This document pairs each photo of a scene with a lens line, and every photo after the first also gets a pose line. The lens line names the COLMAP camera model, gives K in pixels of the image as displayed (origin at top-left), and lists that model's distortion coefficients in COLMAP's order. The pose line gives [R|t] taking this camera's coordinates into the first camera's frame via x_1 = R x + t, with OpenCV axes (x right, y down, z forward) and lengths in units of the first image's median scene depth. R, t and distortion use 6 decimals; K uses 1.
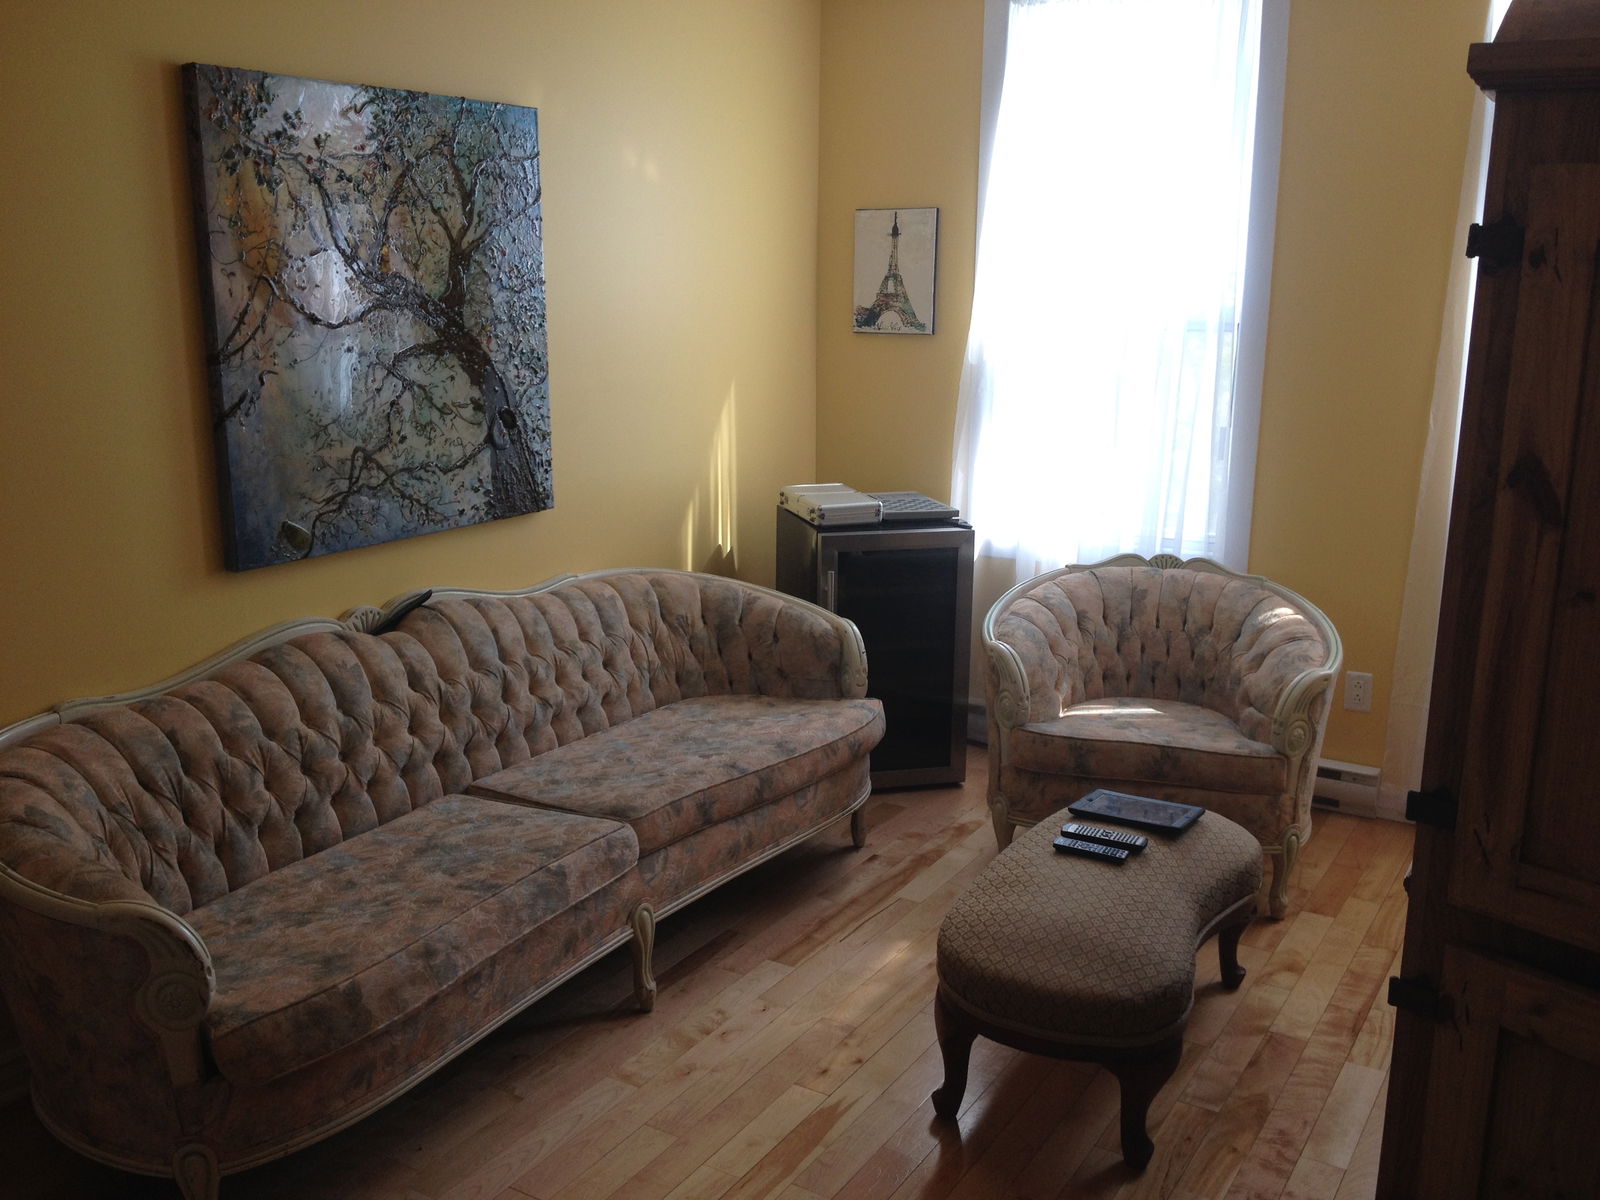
lens RADIAL K [[1494.3, 0, 800.0], [0, 1494.3, 600.0], [0, 0, 1]] dist [0.140410, -0.292138]
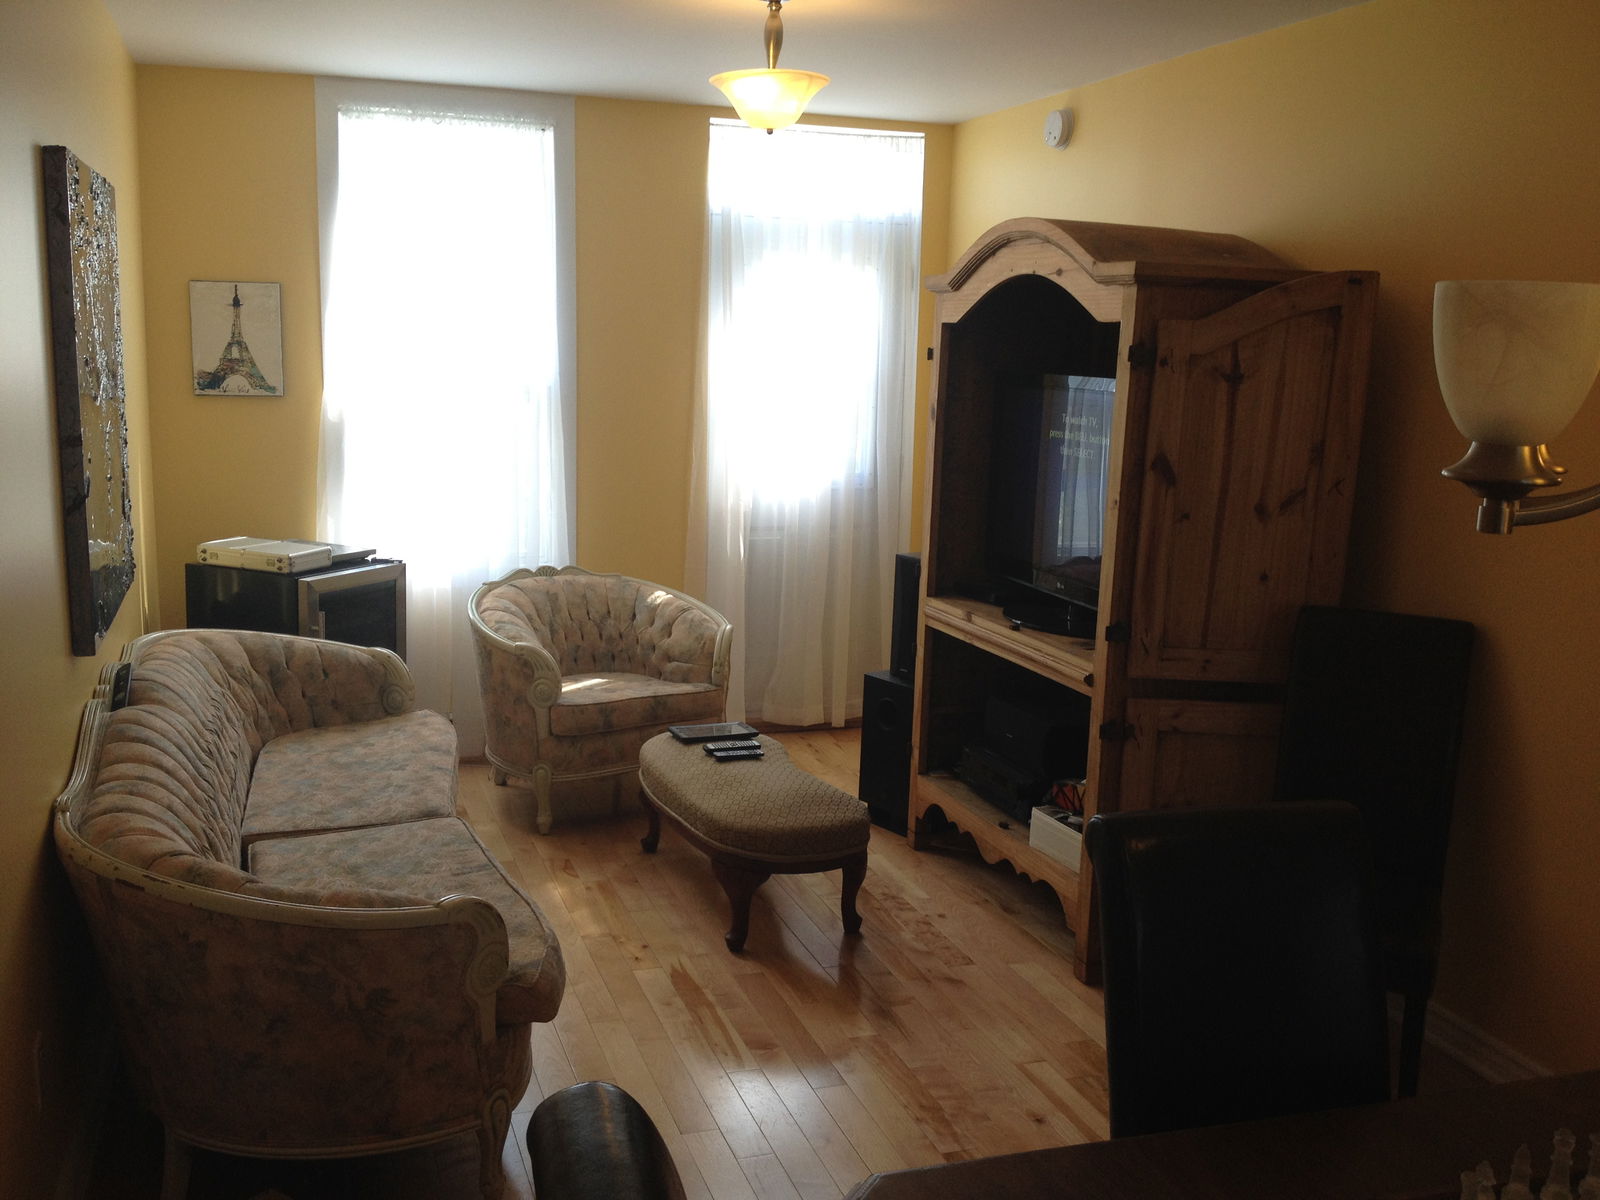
lens RADIAL K [[1494.3, 0, 800.0], [0, 1494.3, 600.0], [0, 0, 1]] dist [0.140410, -0.292138]
pose [[0.642948, -0.122474, 0.756054, -0.638167], [0.144846, 0.988762, 0.036993, -0.018981], [-0.752088, 0.085727, 0.653463, 0.005536]]
